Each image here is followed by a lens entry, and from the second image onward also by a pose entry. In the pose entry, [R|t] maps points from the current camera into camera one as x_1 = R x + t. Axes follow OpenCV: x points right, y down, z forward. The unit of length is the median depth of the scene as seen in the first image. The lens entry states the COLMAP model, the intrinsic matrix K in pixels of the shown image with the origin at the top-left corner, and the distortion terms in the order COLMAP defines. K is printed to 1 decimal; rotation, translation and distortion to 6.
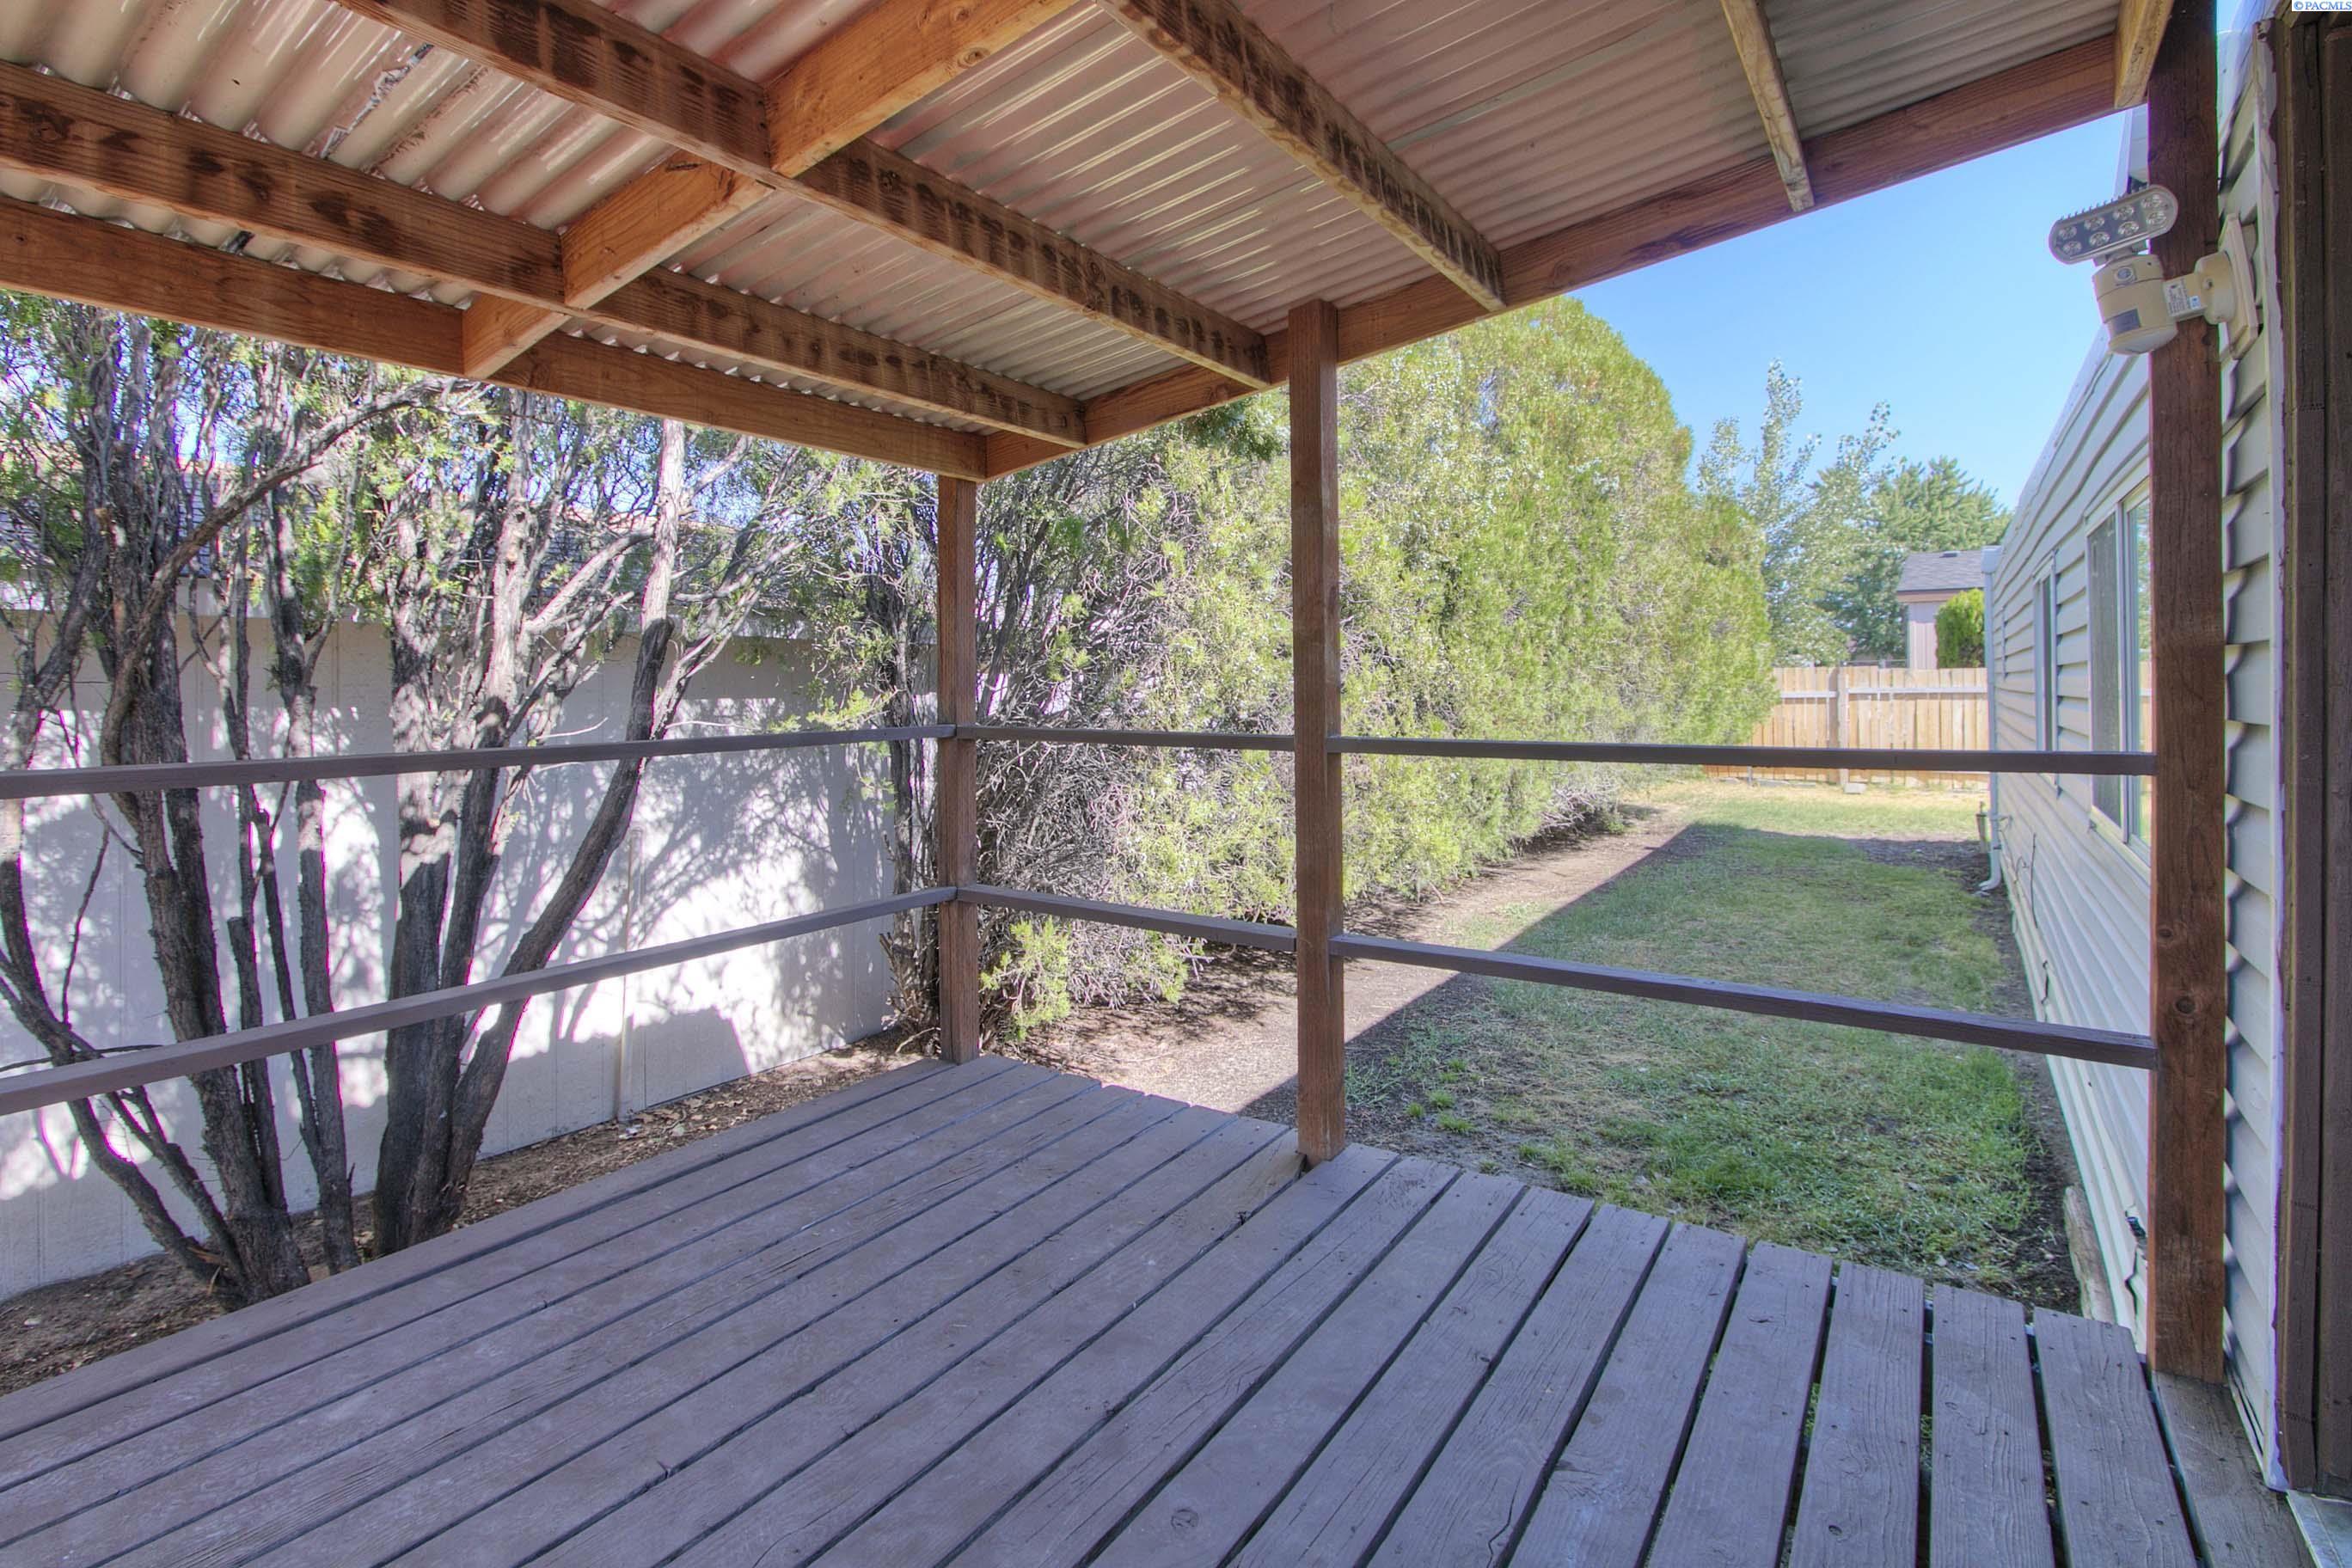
lens RADIAL K [[1122.6, 0, 1146.3], [0, 1122.6, 678.9], [0, 0, 1]] dist [-0.000123, 0.001105]
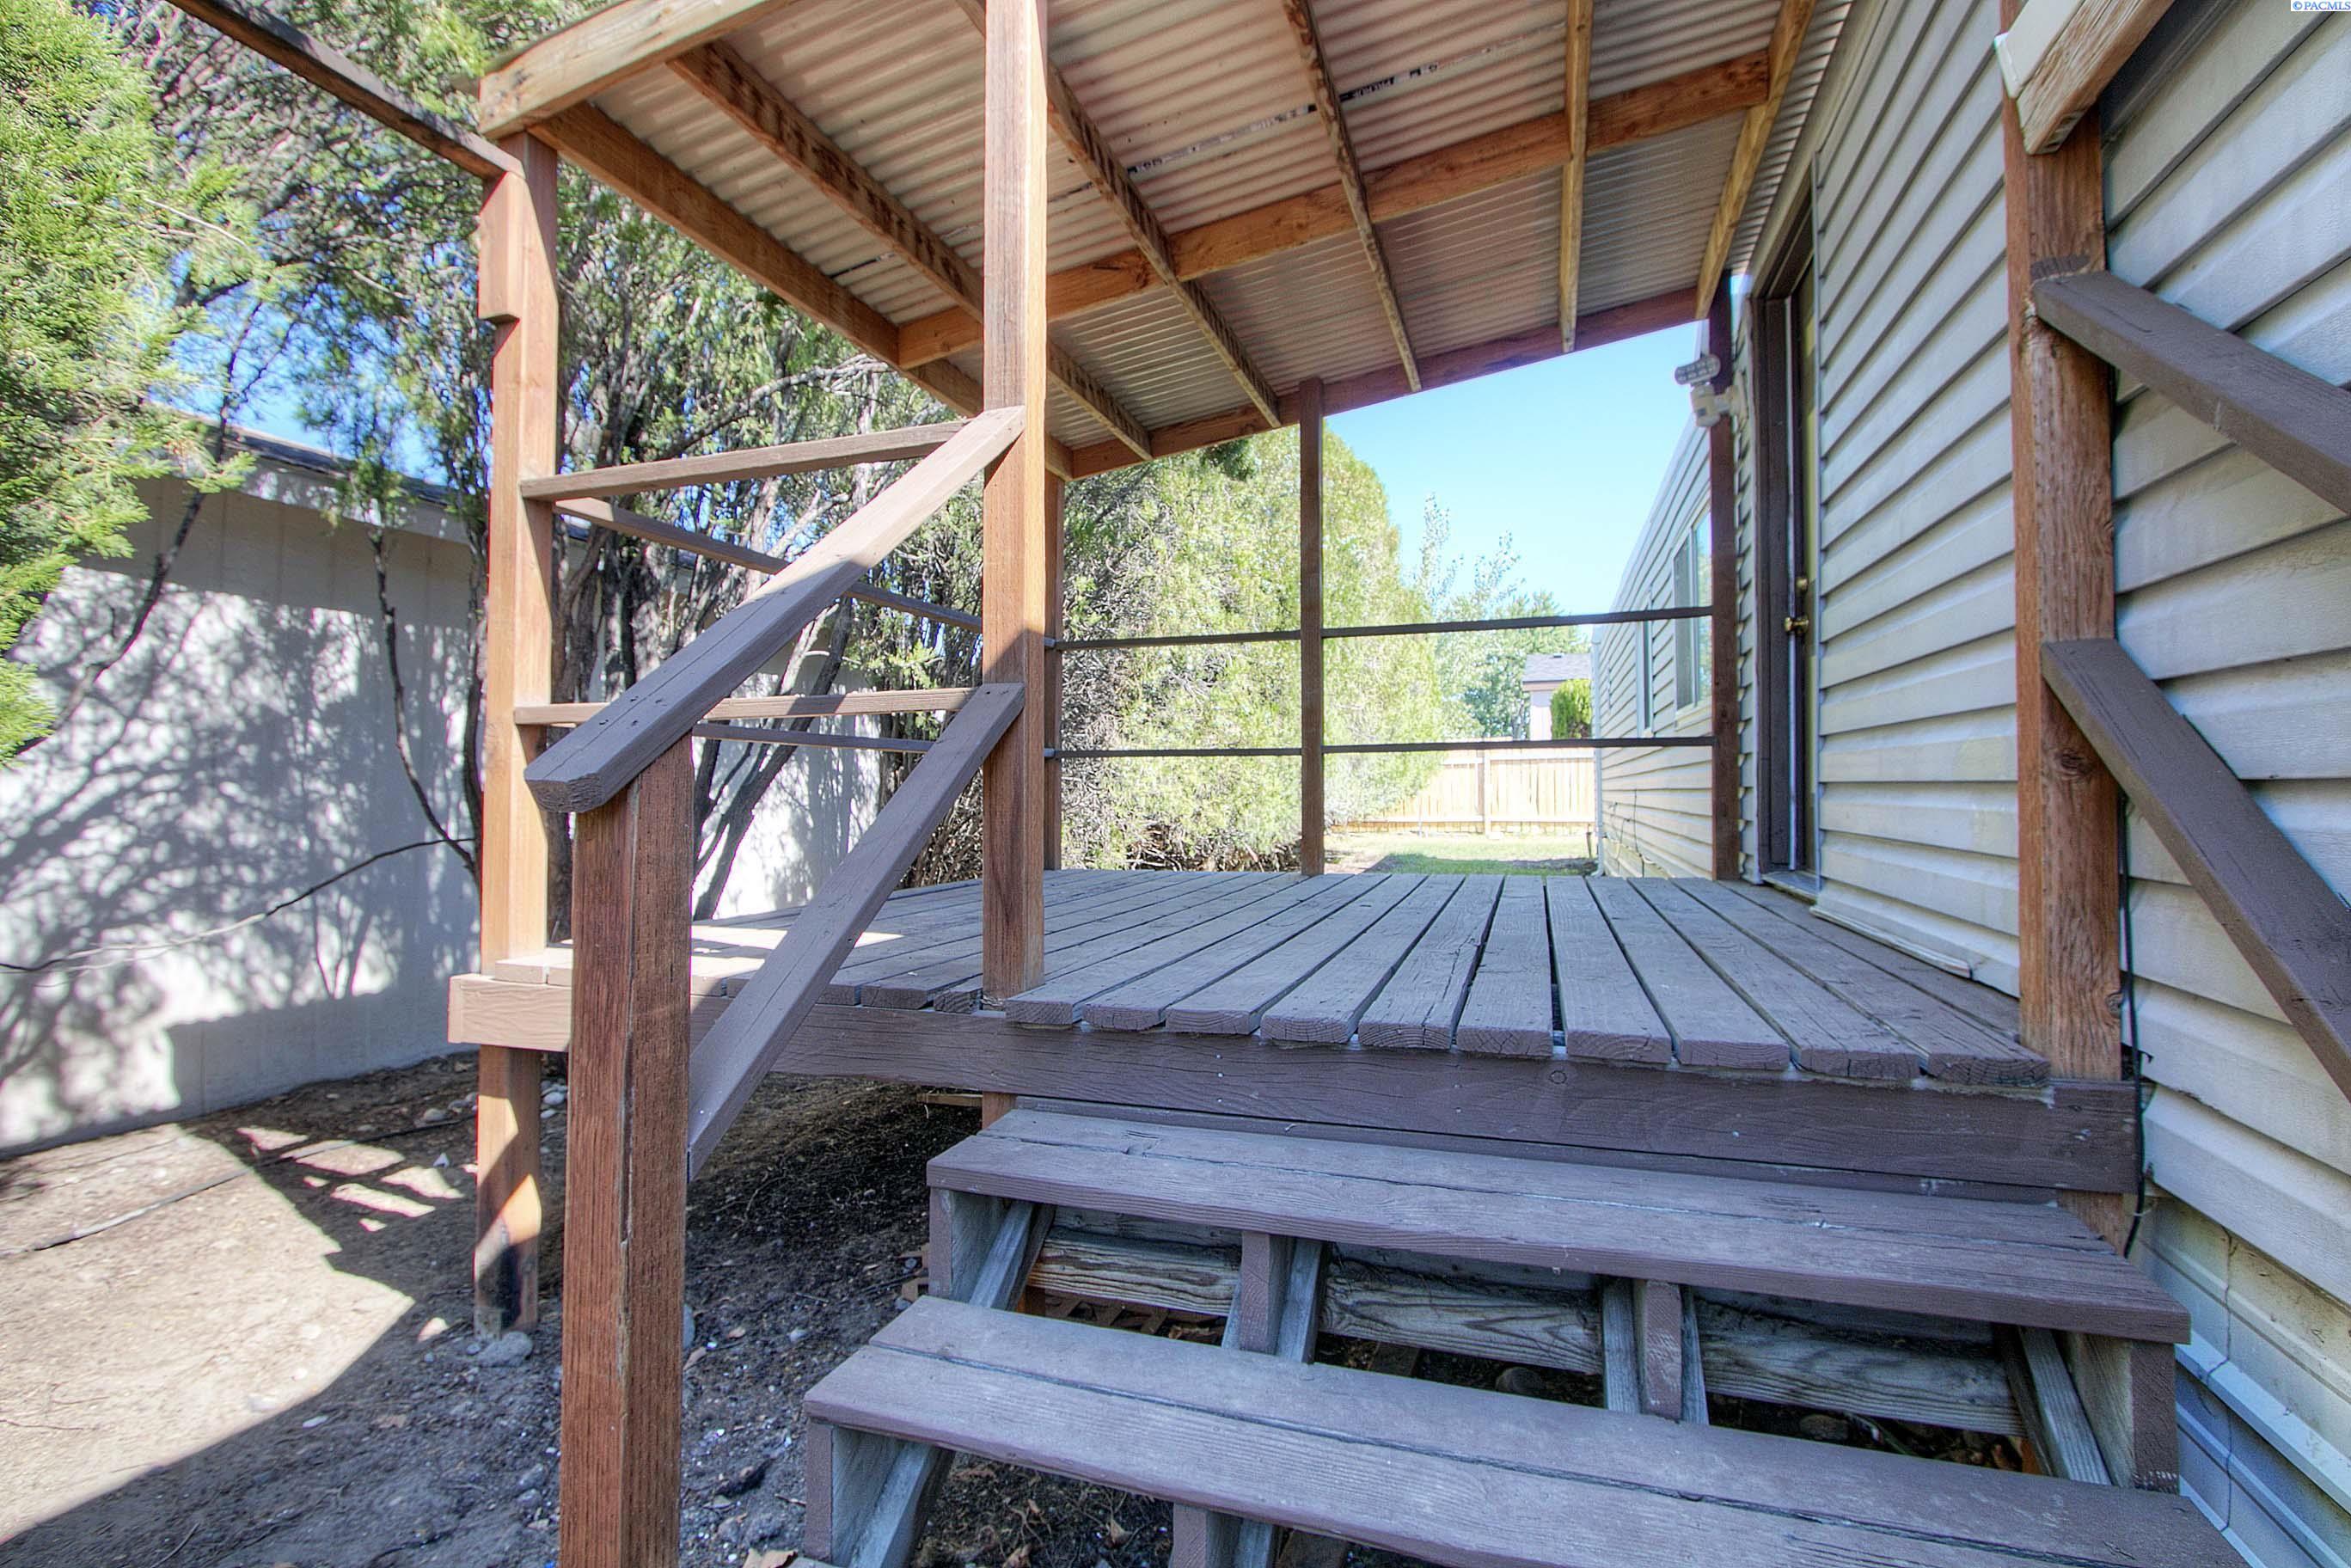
lens RADIAL K [[1103.9, 0, 1175.5], [0, 1103.9, 784.0], [0, 0, 1]] dist [0.000002, 0.000161]
pose [[0.956203, -0.009894, 0.292537, -0.663562], [0.010607, 0.999943, -0.000850, 0.346387], [-0.292512, 0.003916, 0.956254, -0.677811]]
